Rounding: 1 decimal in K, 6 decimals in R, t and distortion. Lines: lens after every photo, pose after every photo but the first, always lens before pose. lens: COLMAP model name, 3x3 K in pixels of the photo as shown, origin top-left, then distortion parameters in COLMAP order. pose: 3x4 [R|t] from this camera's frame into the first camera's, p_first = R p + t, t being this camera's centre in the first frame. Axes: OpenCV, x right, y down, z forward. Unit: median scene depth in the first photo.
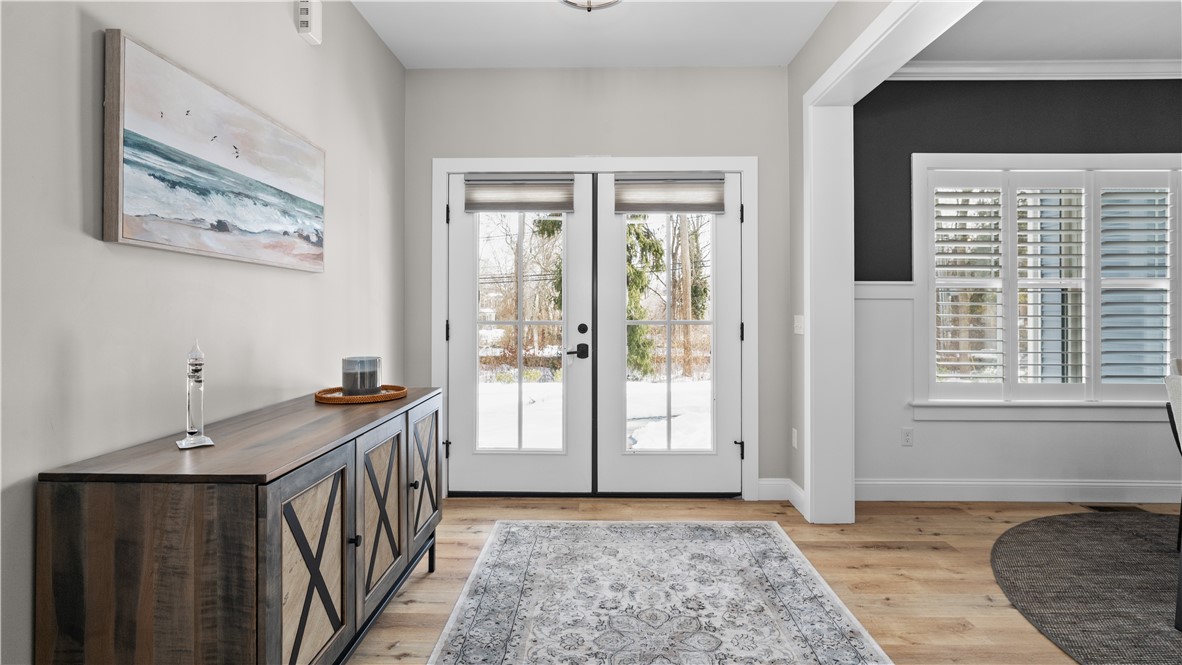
lens RADIAL K [[560.0, 0, 589.2], [0, 560.0, 311.7], [0, 0, 1]] dist [-0.017294, 0.005874]
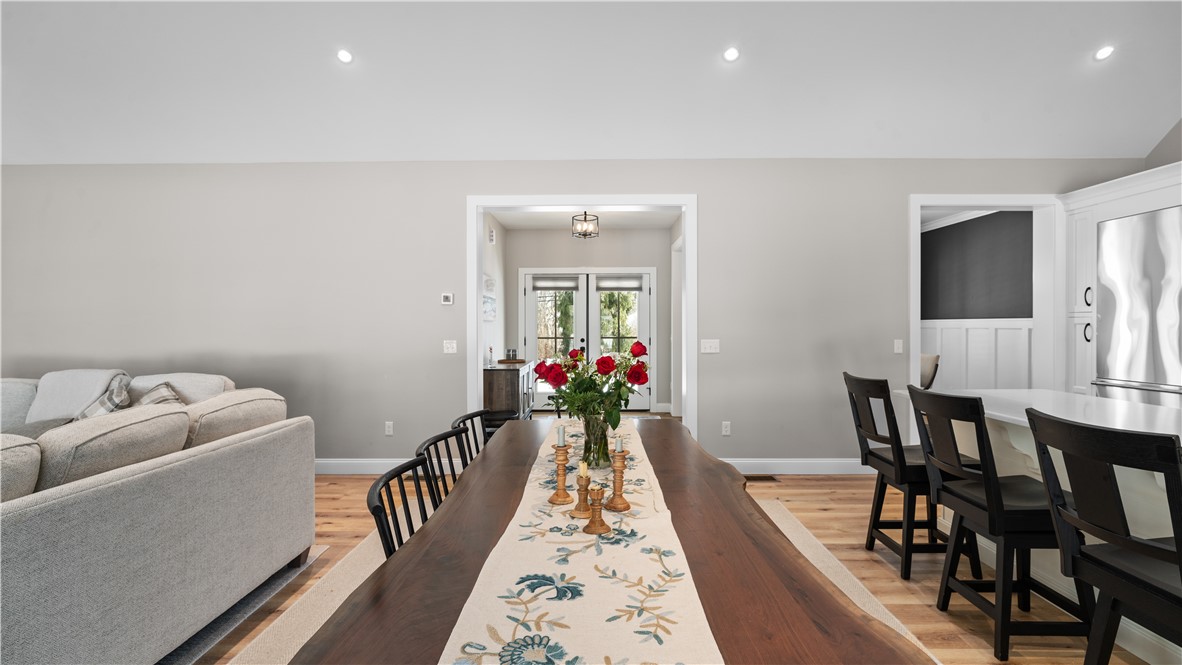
lens RADIAL K [[560.0, 0, 587.0], [0, 560.0, 335.4], [0, 0, 1]] dist [-0.017294, 0.005874]
pose [[0.999992, -0.000734, 0.004041, -0.001800], [0.000668, 0.999868, 0.016216, -0.028775], [-0.004053, -0.016213, 0.999860, -1.370473]]
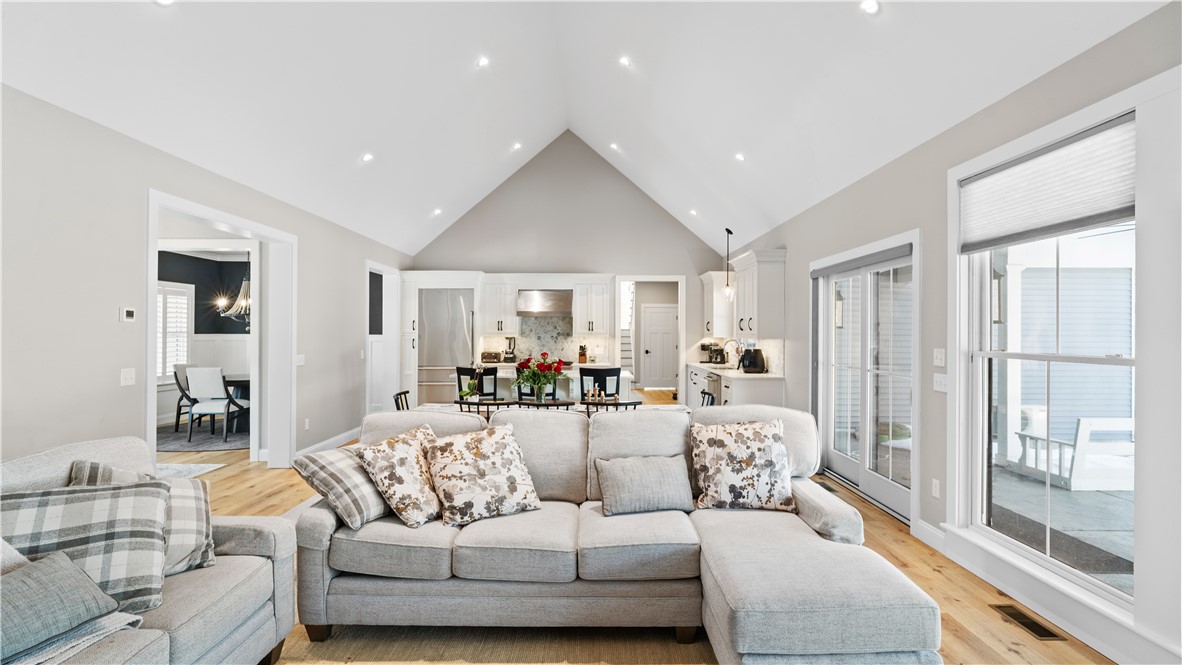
lens RADIAL K [[560.0, 0, 589.2], [0, 560.0, 332.8], [0, 0, 1]] dist [-0.017294, 0.005874]
pose [[-0.006504, -0.000253, 0.999979, -1.428833], [-0.004486, 0.999990, 0.000223, -0.067650], [-0.999969, -0.004485, -0.006505, -0.861393]]
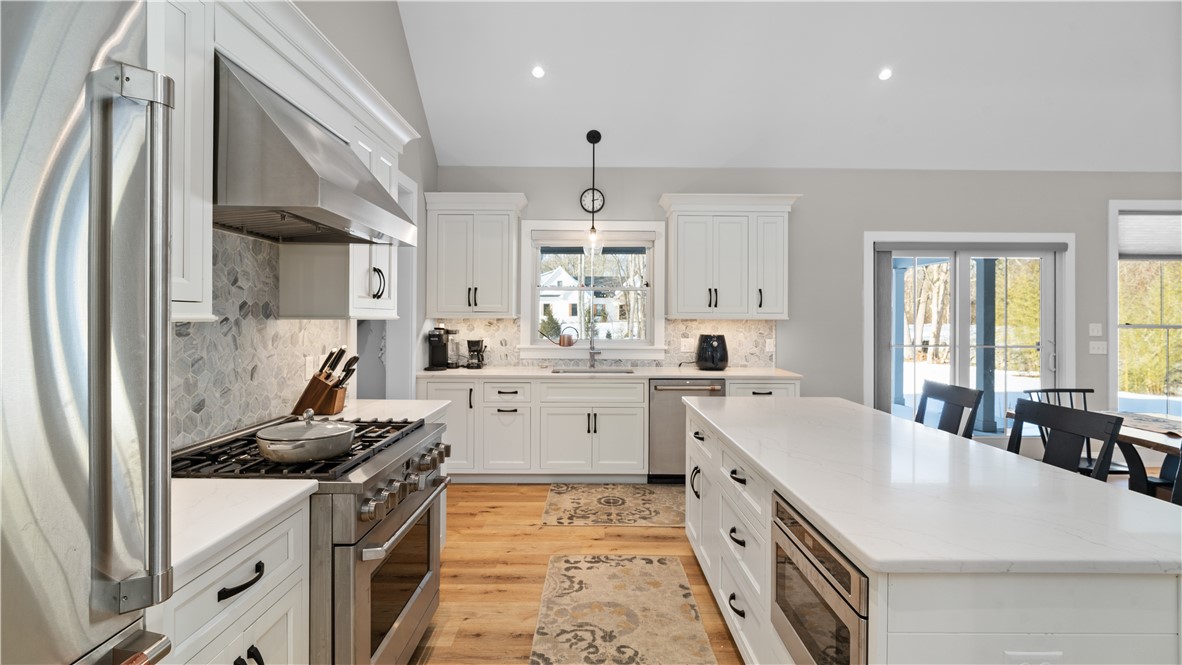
lens RADIAL K [[560.0, 0, 588.6], [0, 560.0, 317.0], [0, 0, 1]] dist [-0.017294, 0.005874]
pose [[-0.999925, -0.004024, -0.011549, 0.985583], [-0.004016, 0.999992, -0.000731, -0.051437], [0.011552, -0.000684, -0.999933, -0.074060]]
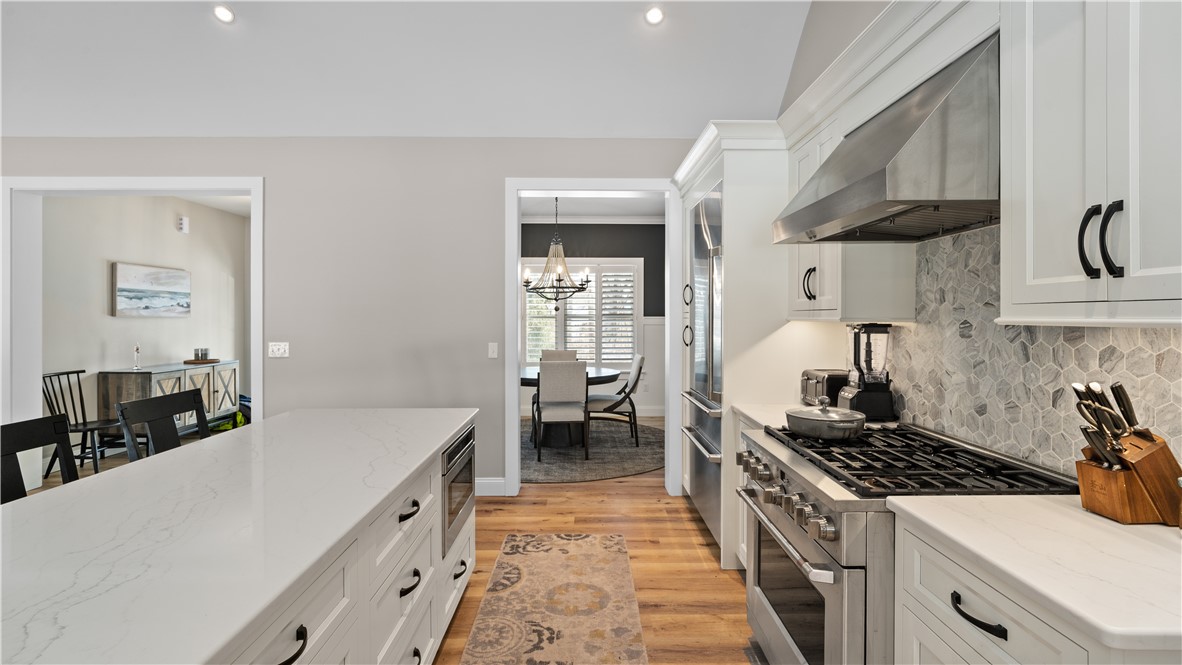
lens RADIAL K [[560.0, 0, 592.1], [0, 560.0, 321.6], [0, 0, 1]] dist [-0.017294, 0.005874]
pose [[0.999584, 0.001999, 0.028756, 0.964333], [-0.002244, 0.999961, 0.008489, -0.052431], [-0.028738, -0.008550, 0.999550, -1.211777]]
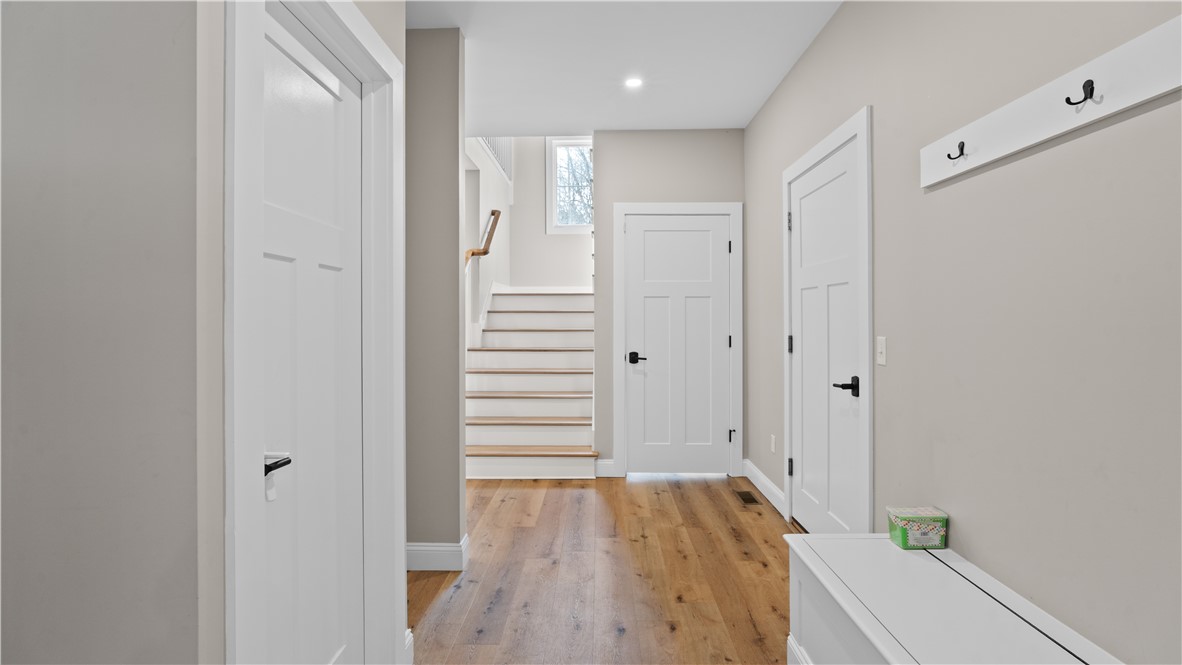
lens RADIAL K [[560.0, 0, 589.6], [0, 560.0, 326.5], [0, 0, 1]] dist [-0.017294, 0.005874]
pose [[0.006377, -0.005382, 0.999965, 1.352499], [0.002022, 0.999984, 0.005369, -0.006399], [-0.999978, 0.001987, 0.006388, -1.213171]]
